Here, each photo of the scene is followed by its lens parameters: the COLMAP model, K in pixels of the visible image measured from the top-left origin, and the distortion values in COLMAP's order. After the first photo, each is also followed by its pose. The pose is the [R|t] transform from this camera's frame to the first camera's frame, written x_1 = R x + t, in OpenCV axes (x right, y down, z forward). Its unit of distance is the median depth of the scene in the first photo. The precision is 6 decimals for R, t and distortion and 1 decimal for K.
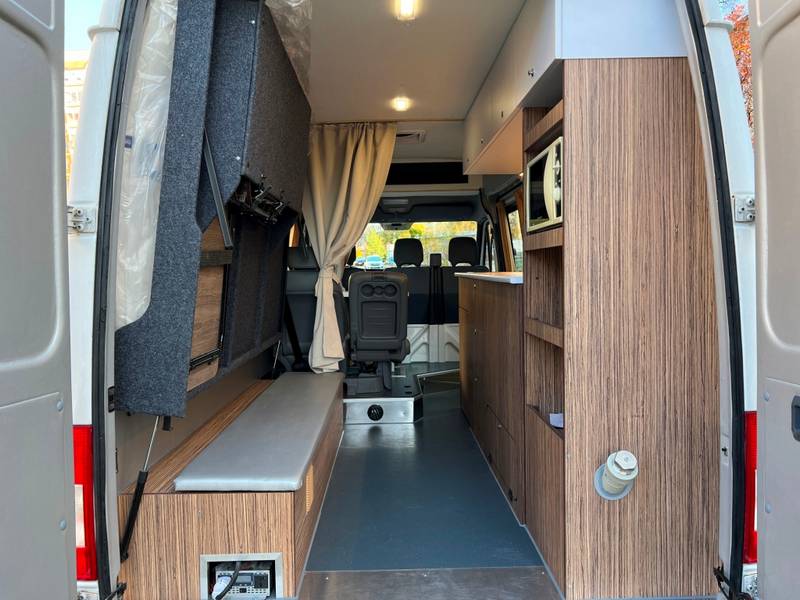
lens RADIAL K [[593.7, 0, 395.7], [0, 593.7, 308.2], [0, 0, 1]] dist [0.026772, -0.009038]
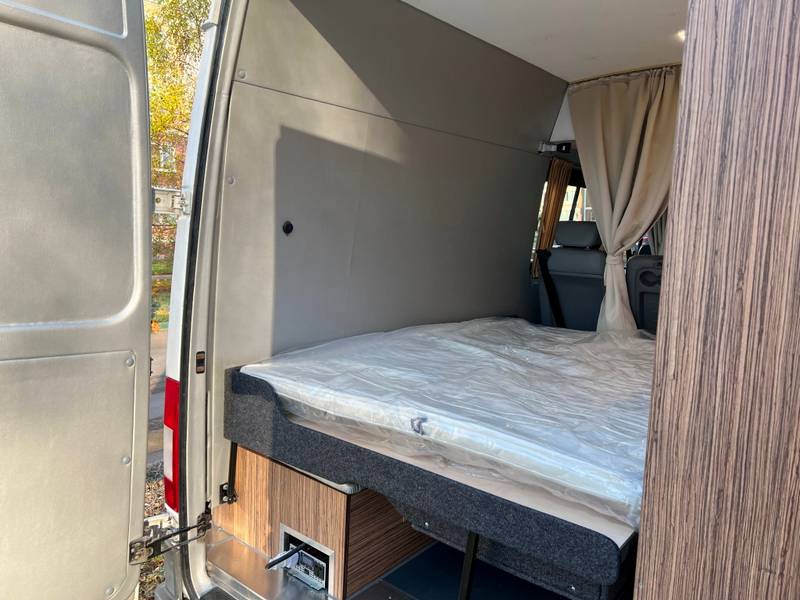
lens RADIAL K [[592.9, 0, 400.0], [0, 592.9, 300.0], [0, 0, 1]] dist [0.064216, -0.067695]
pose [[0.763941, 0.129459, -0.632167, 0.447677], [-0.093990, 0.991545, 0.089473, -0.089010], [0.638405, -0.008935, 0.769649, 0.327601]]
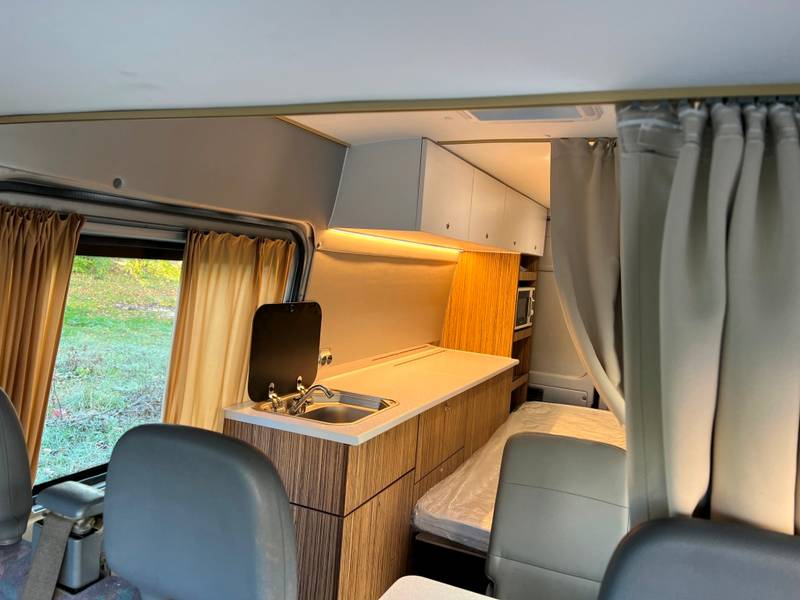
lens RADIAL K [[597.4, 0, 399.6], [0, 597.4, 295.6], [0, 0, 1]] dist [0.062734, -0.077031]
pose [[-0.901599, -0.077809, 0.425518, -0.215947], [-0.033861, 0.993366, 0.109898, -0.468634], [-0.431246, 0.084676, -0.898252, 3.112300]]
